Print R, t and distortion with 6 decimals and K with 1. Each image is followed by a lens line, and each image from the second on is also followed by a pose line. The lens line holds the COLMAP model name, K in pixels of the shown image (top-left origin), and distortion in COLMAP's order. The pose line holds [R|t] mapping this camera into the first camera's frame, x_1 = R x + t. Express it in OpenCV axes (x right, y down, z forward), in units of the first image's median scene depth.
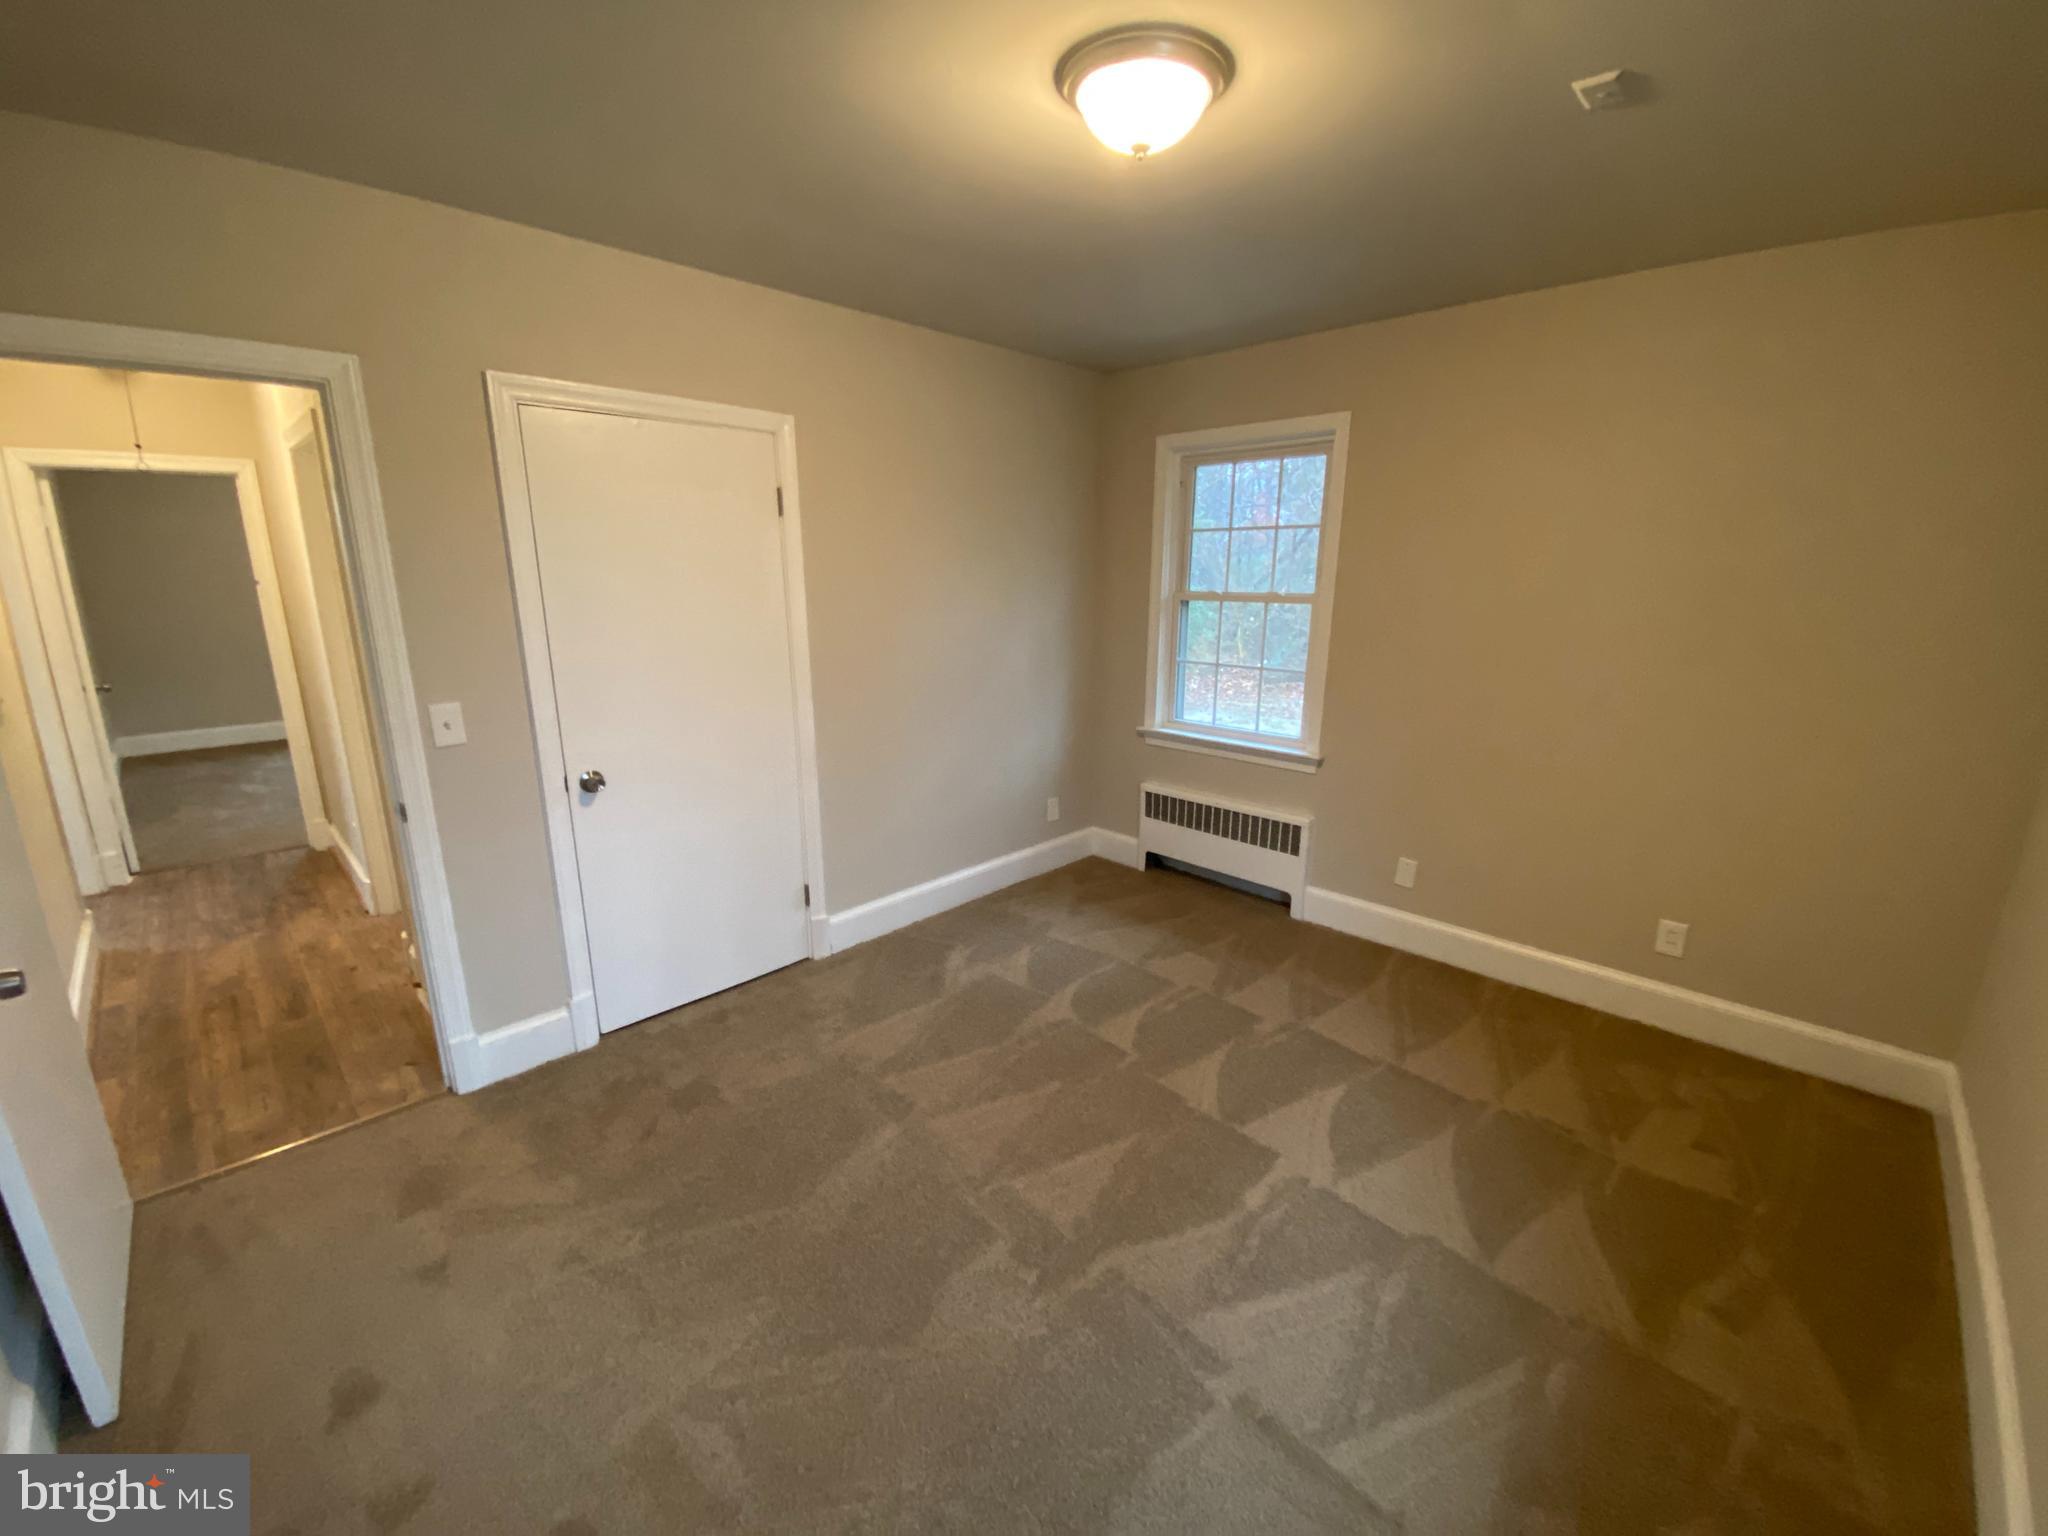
lens RADIAL K [[825.0, 0, 1024.0], [0, 825.0, 768.0], [0, 0, 1]] dist [0.025006, -0.022766]
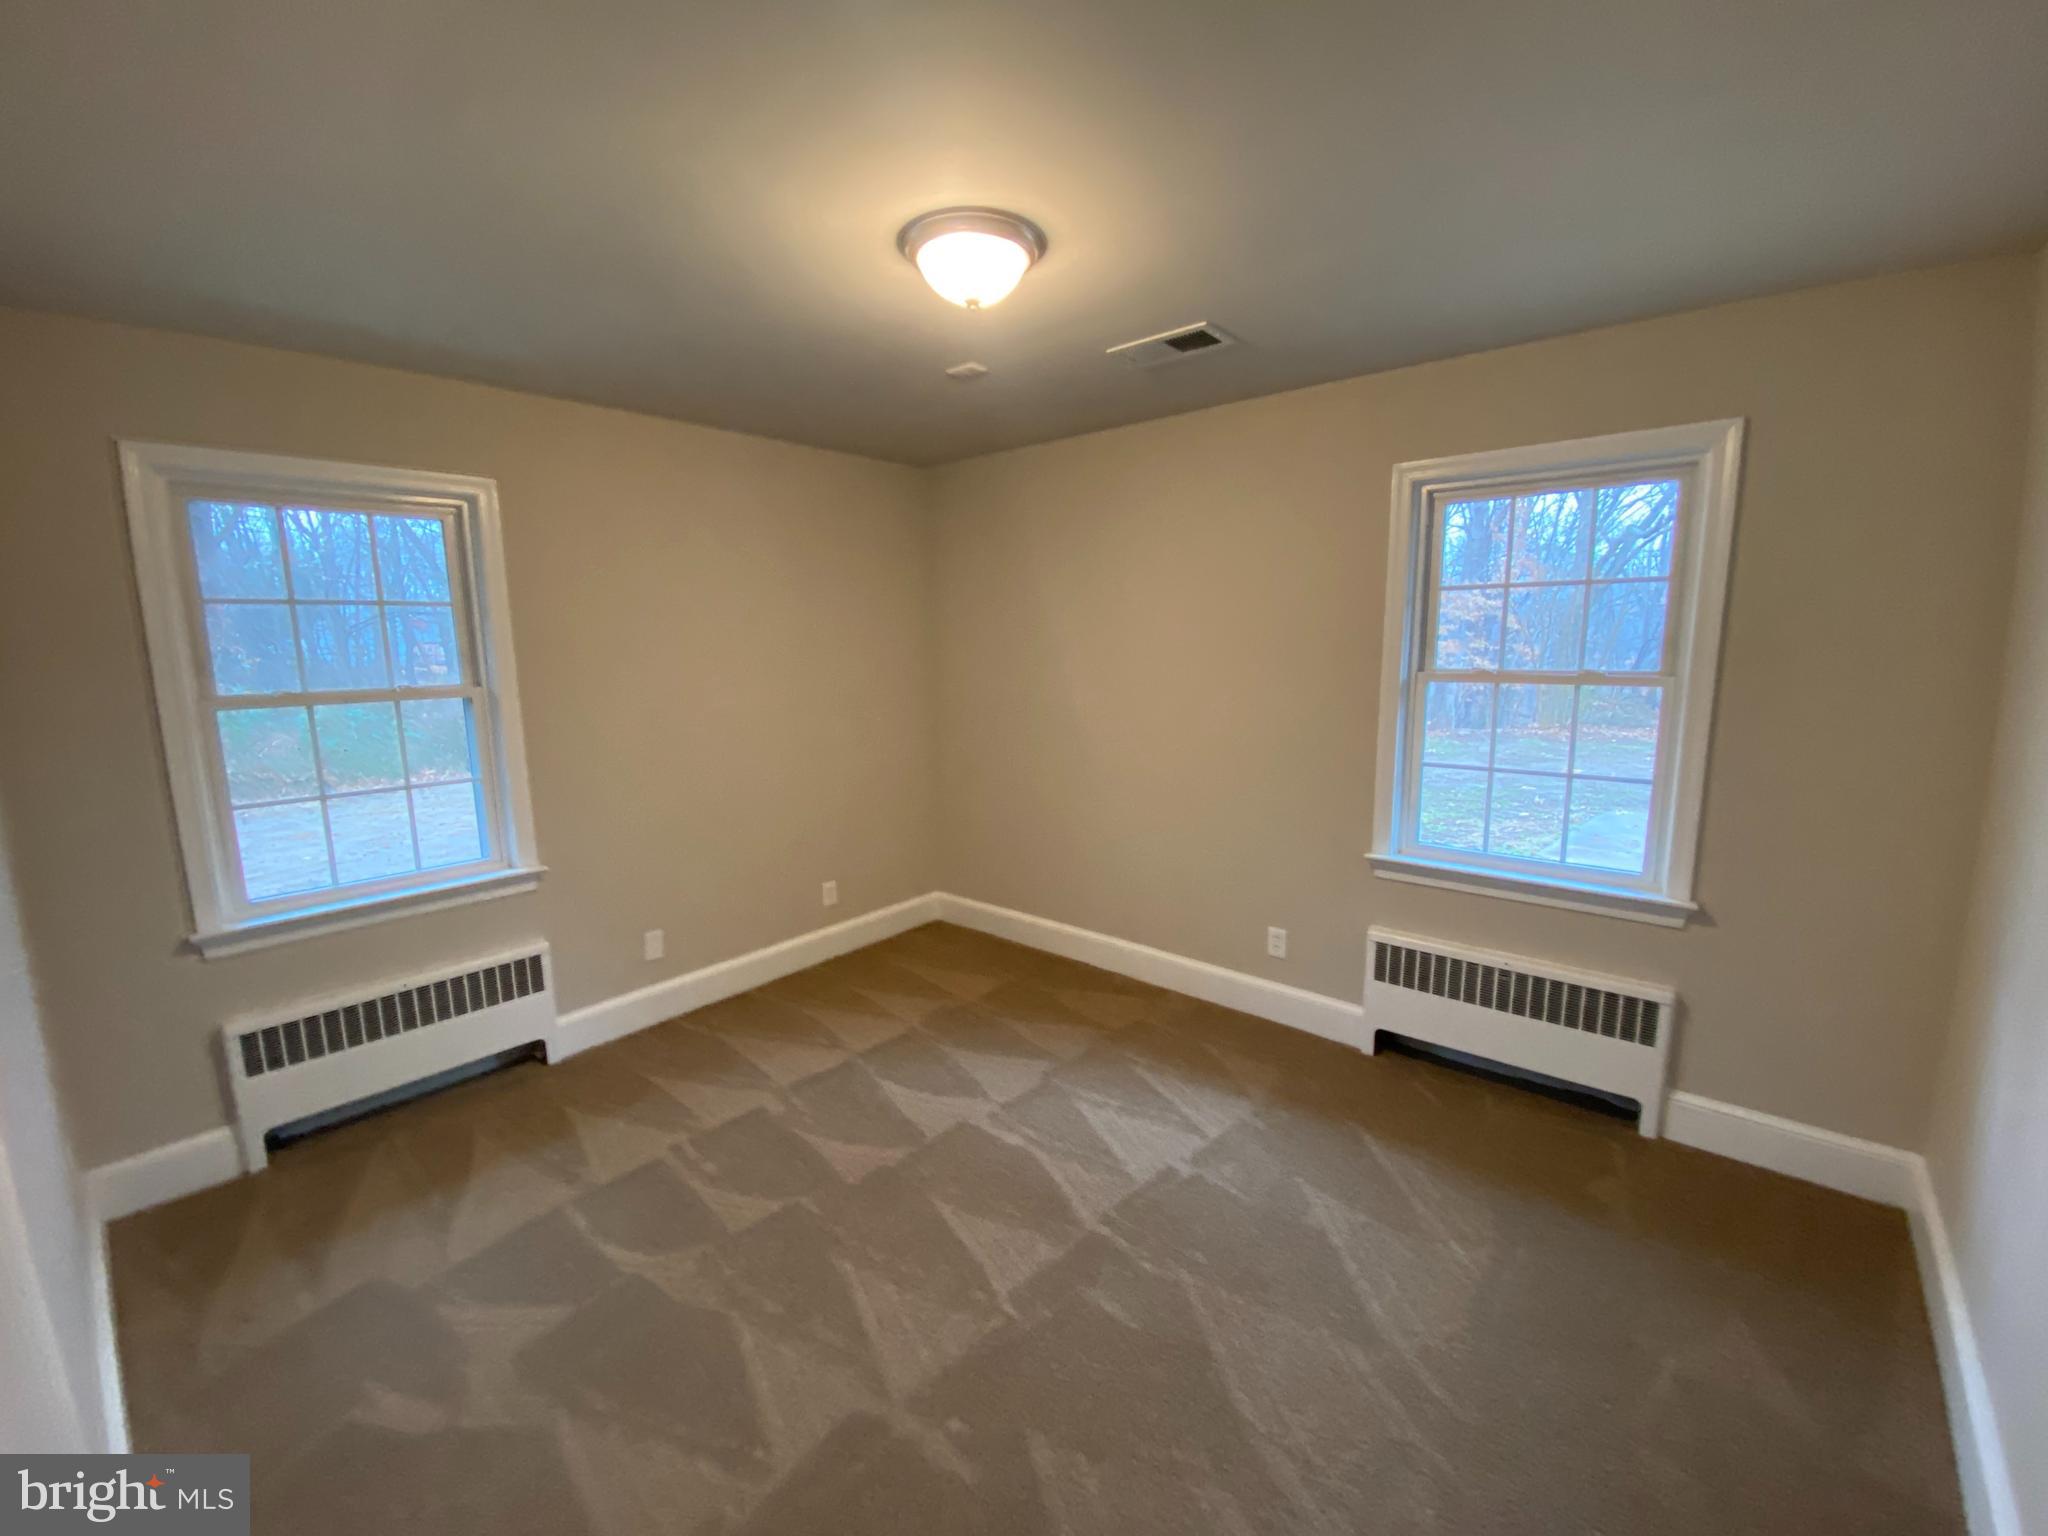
lens RADIAL K [[824.6, 0, 1025.6], [0, 824.6, 764.7], [0, 0, 1]] dist [0.033656, -0.028418]
pose [[-0.052413, -0.151869, 0.987010, -0.558365], [0.258630, 0.952582, 0.160306, -0.135914], [-0.964553, 0.263673, -0.010649, 0.547653]]
